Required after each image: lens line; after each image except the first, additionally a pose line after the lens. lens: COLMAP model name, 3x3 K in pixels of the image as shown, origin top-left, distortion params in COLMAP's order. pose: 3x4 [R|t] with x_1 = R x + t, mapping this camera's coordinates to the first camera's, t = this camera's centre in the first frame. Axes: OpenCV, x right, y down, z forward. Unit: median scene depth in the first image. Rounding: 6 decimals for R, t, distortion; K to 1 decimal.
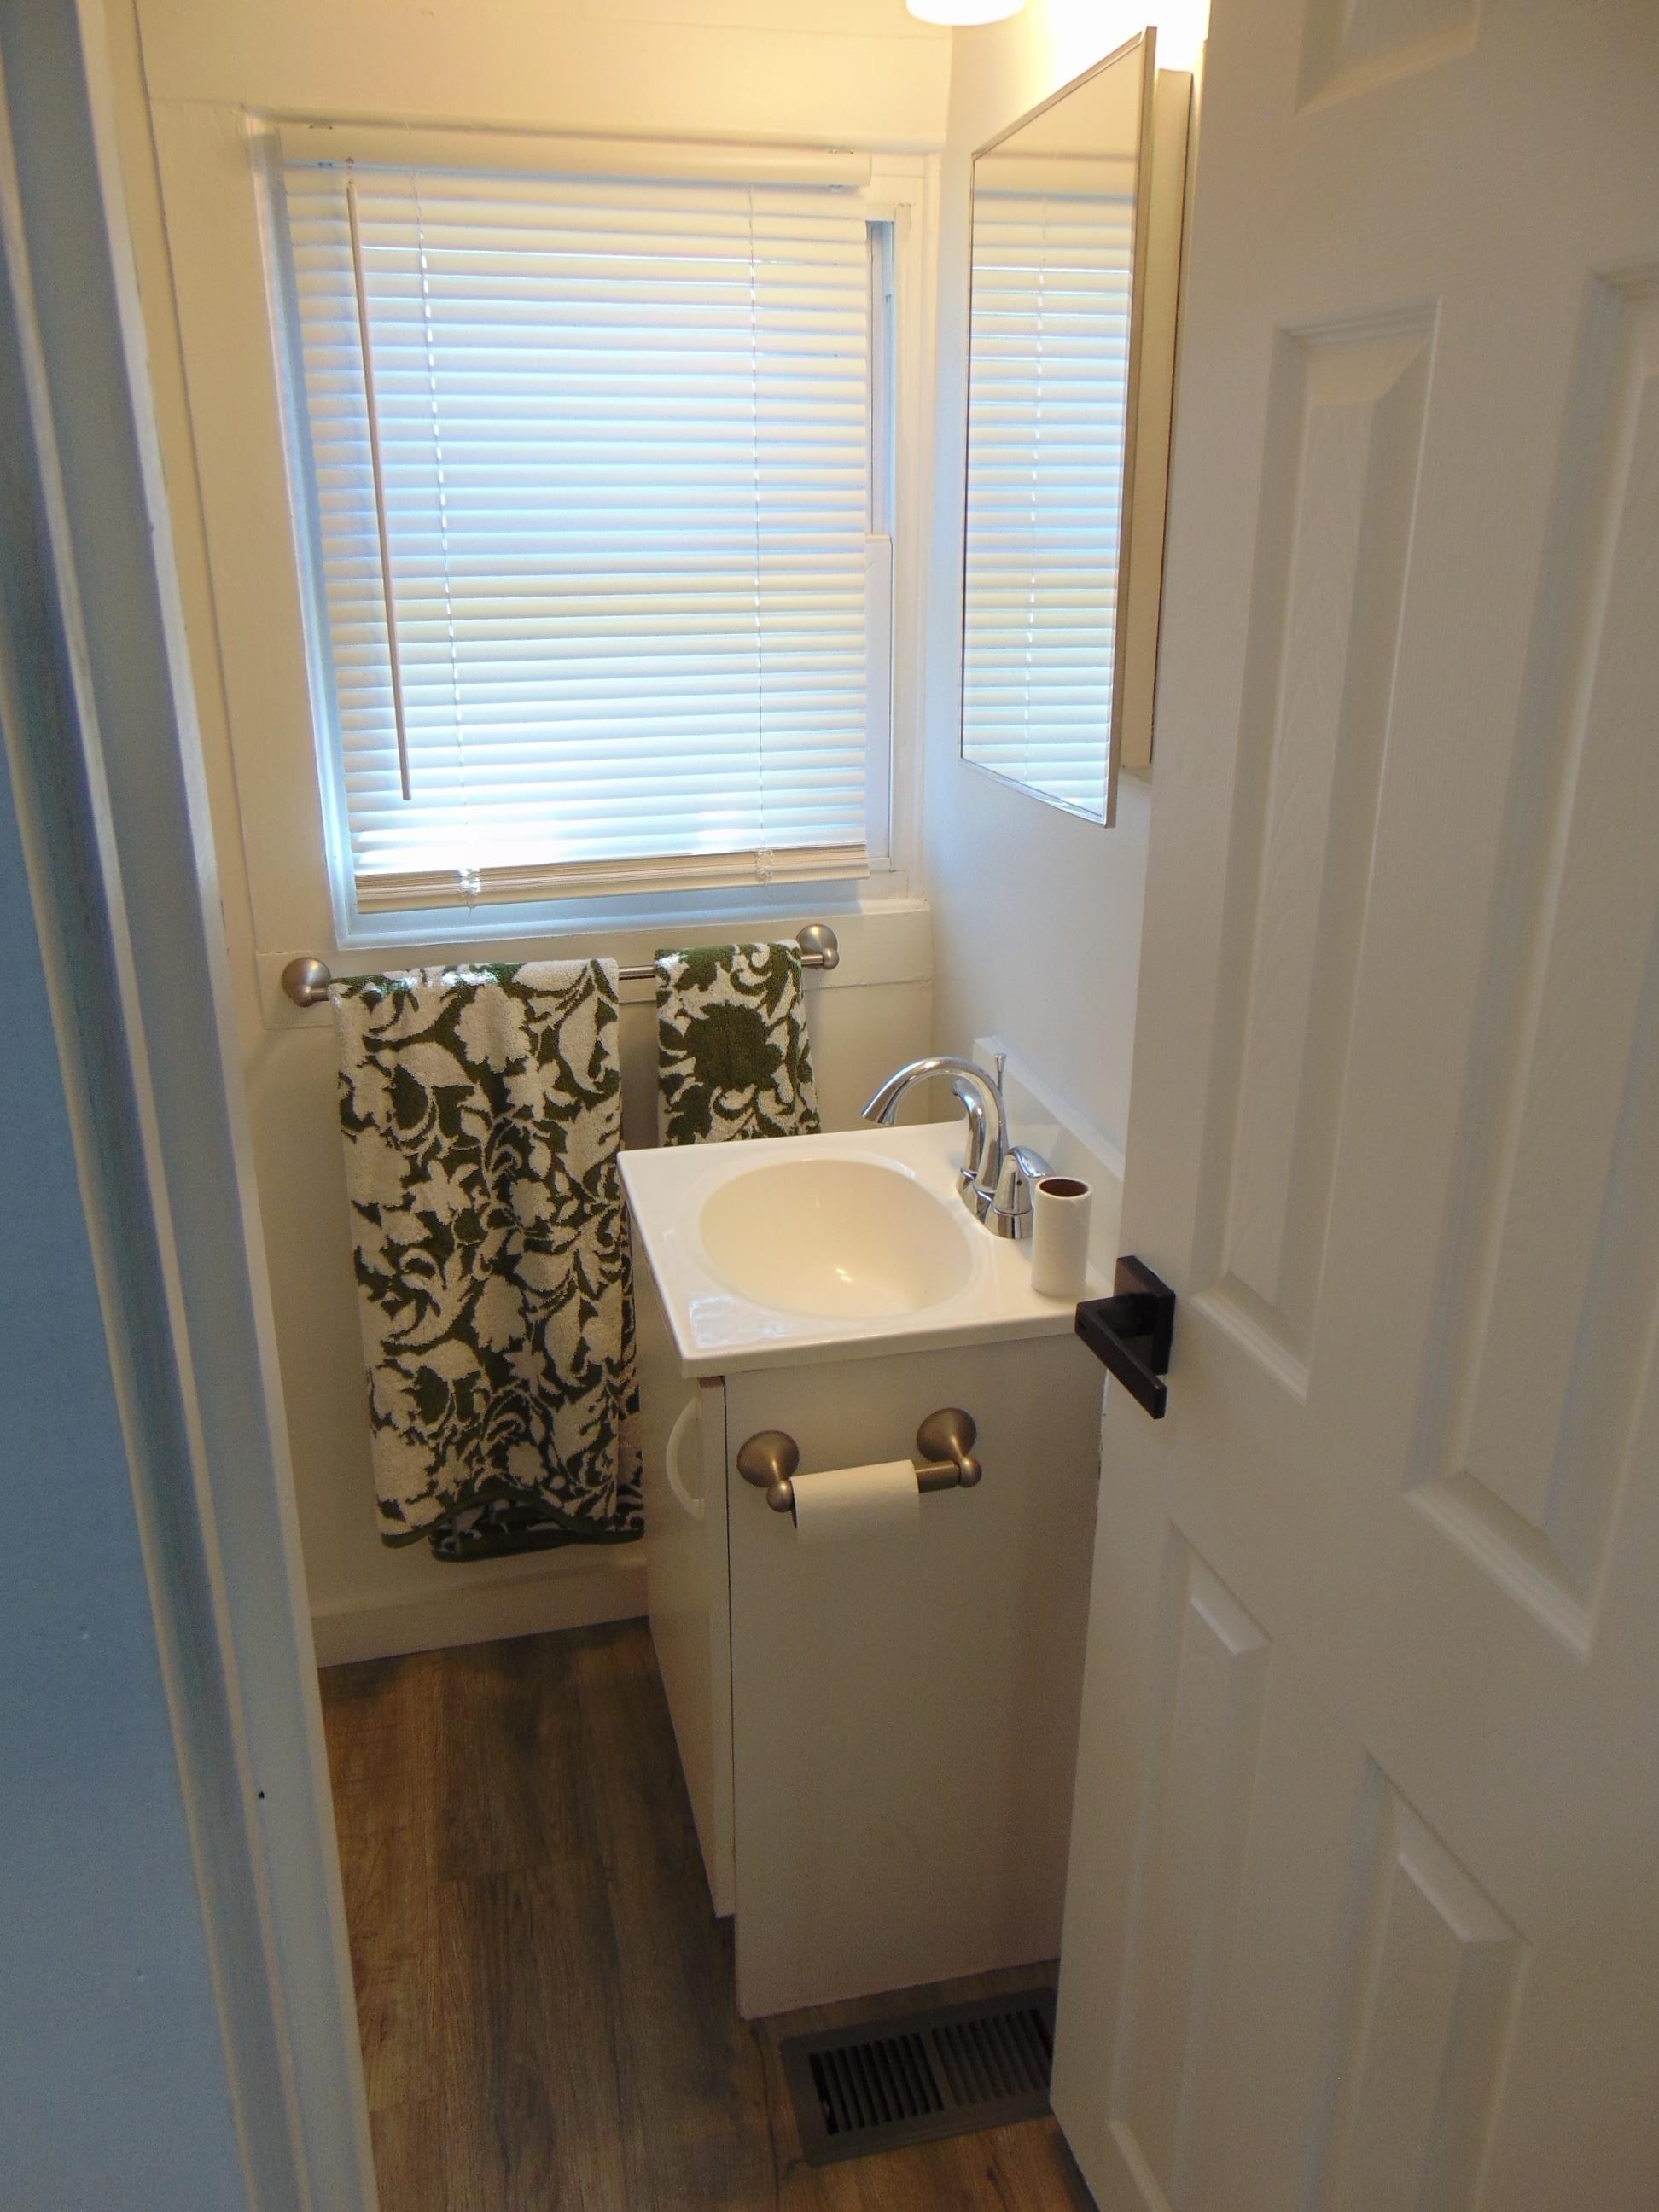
lens RADIAL K [[1656.8, 0, 831.2], [0, 1656.8, 1106.7], [0, 0, 1]] dist [-0.031145, 0.071046]
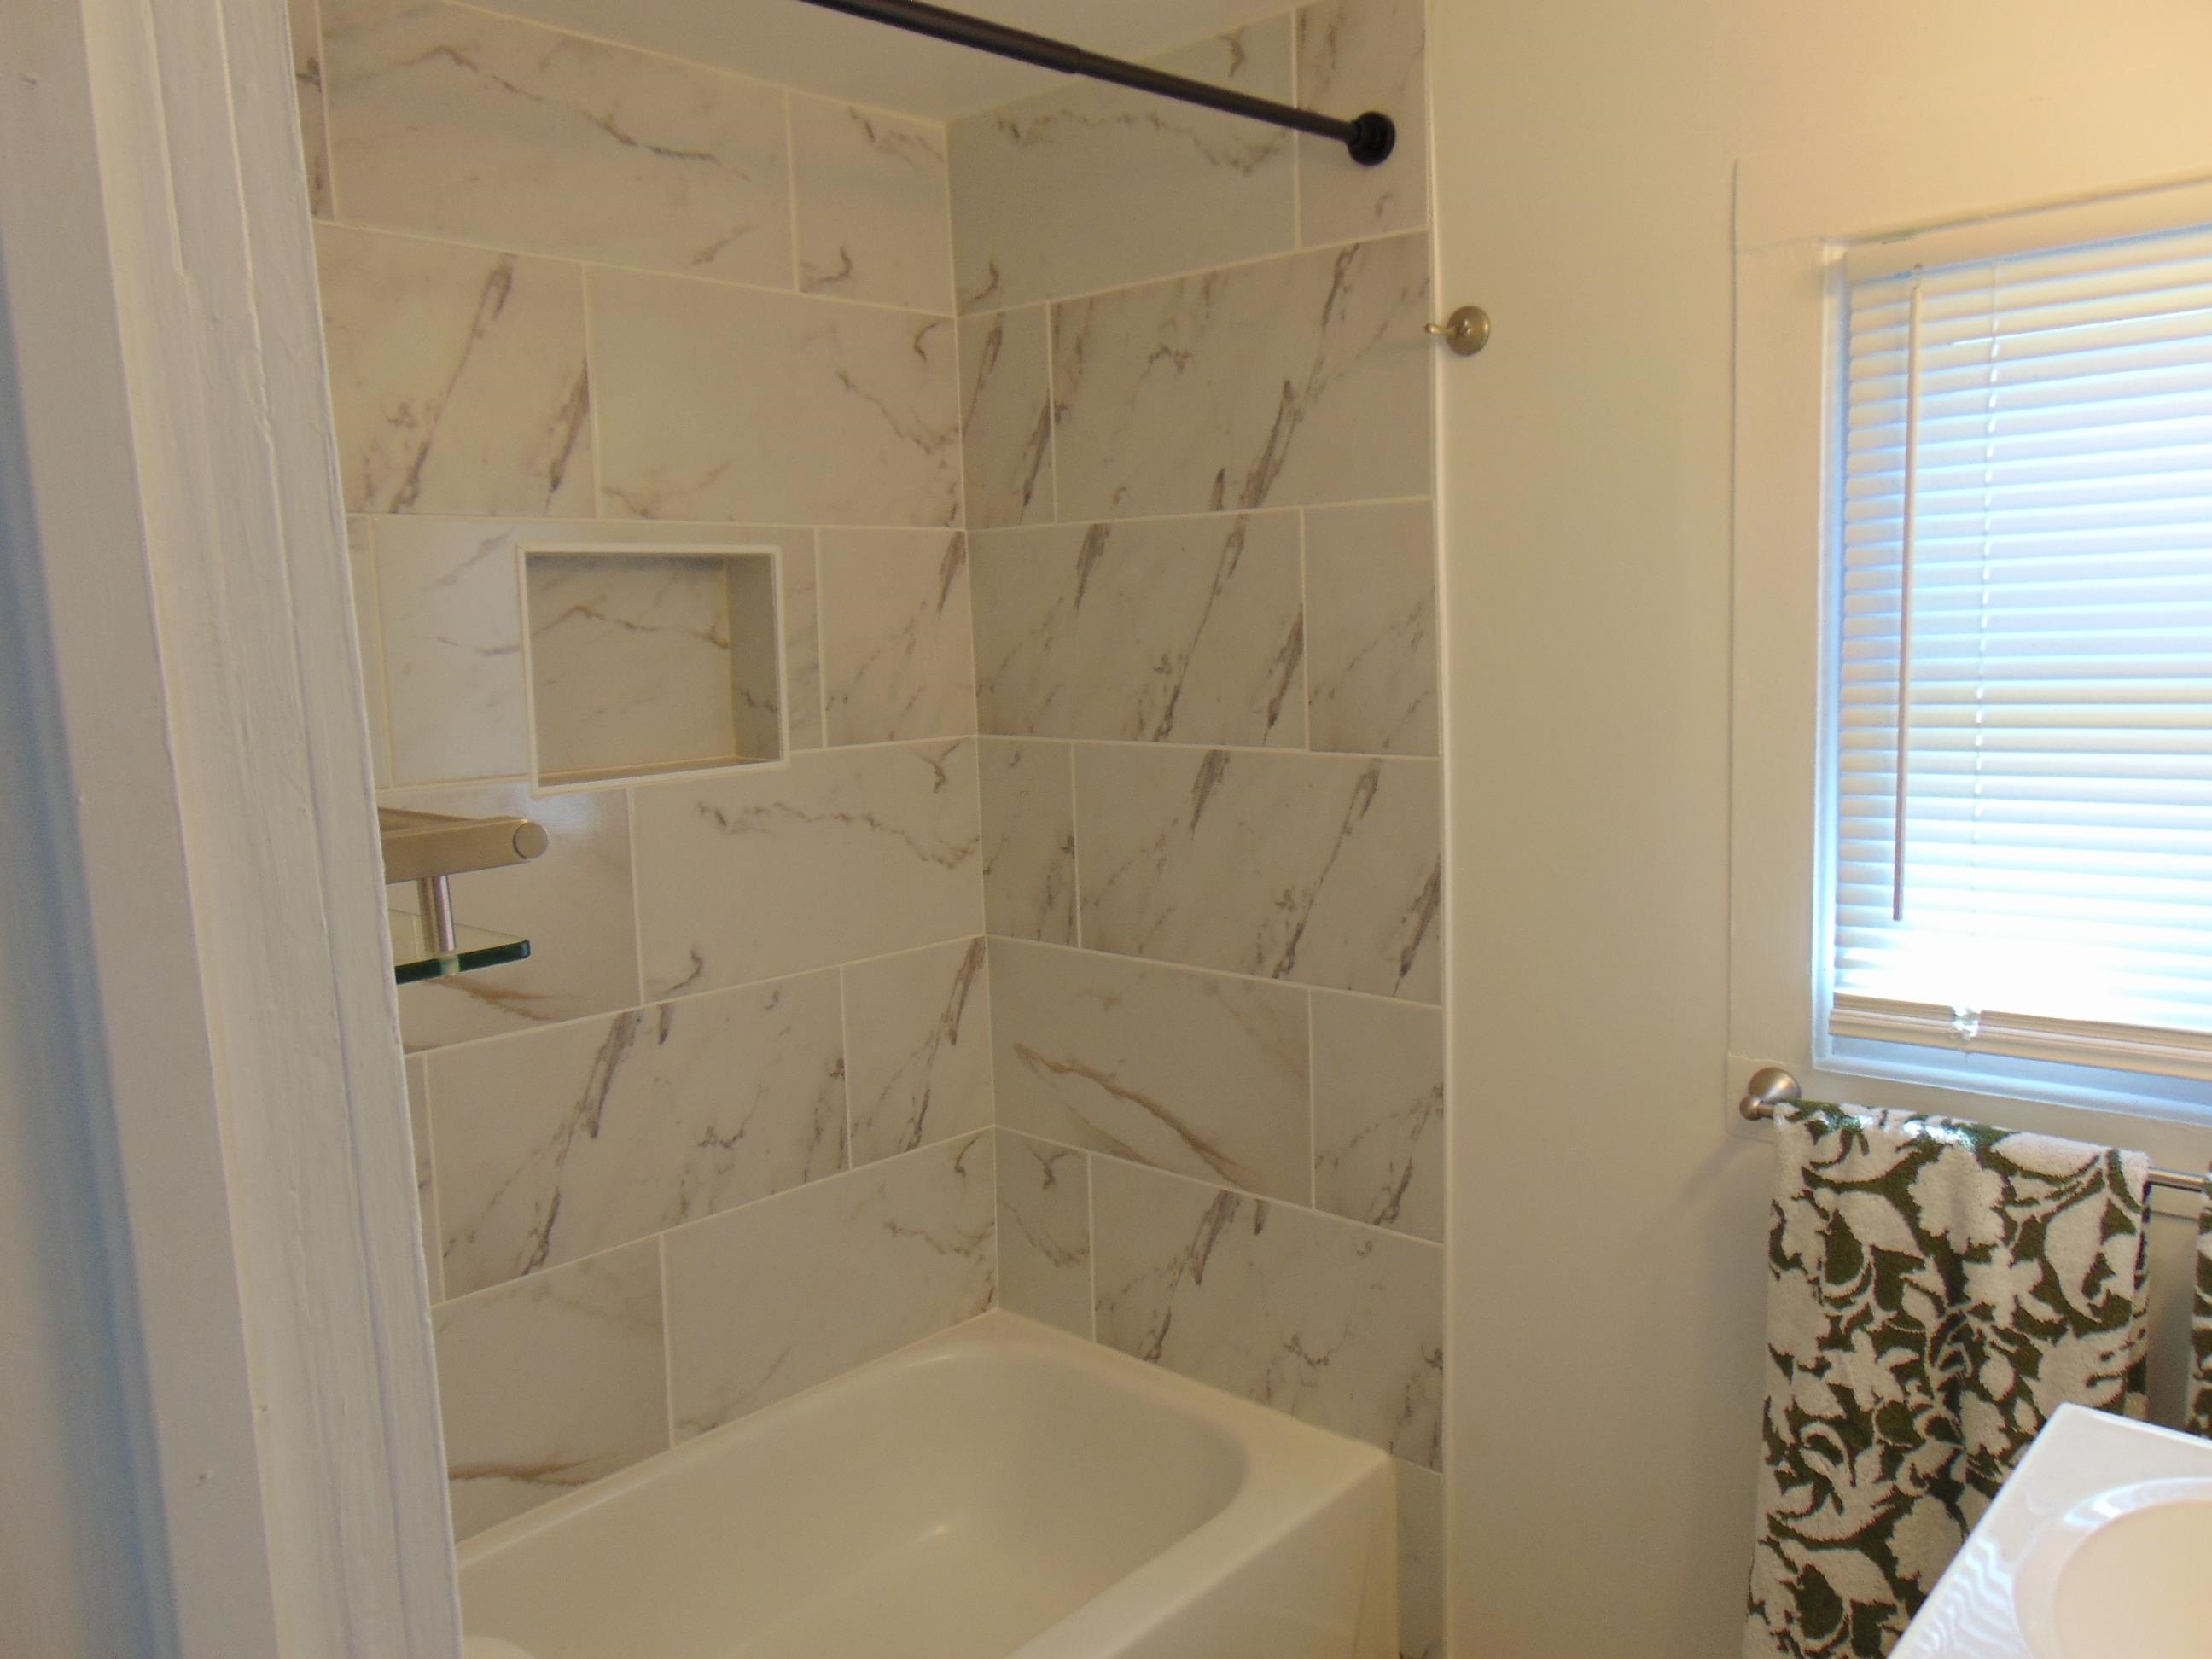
lens RADIAL K [[1656.8, 0, 1107.8], [0, 1656.8, 832.3], [0, 0, 1]] dist [-0.031145, 0.071046]
pose [[0.565871, 0.093018, -0.819230, 0.217869], [-0.248646, 0.966608, -0.061997, -0.067296], [0.786108, 0.238780, 0.570104, 0.139700]]
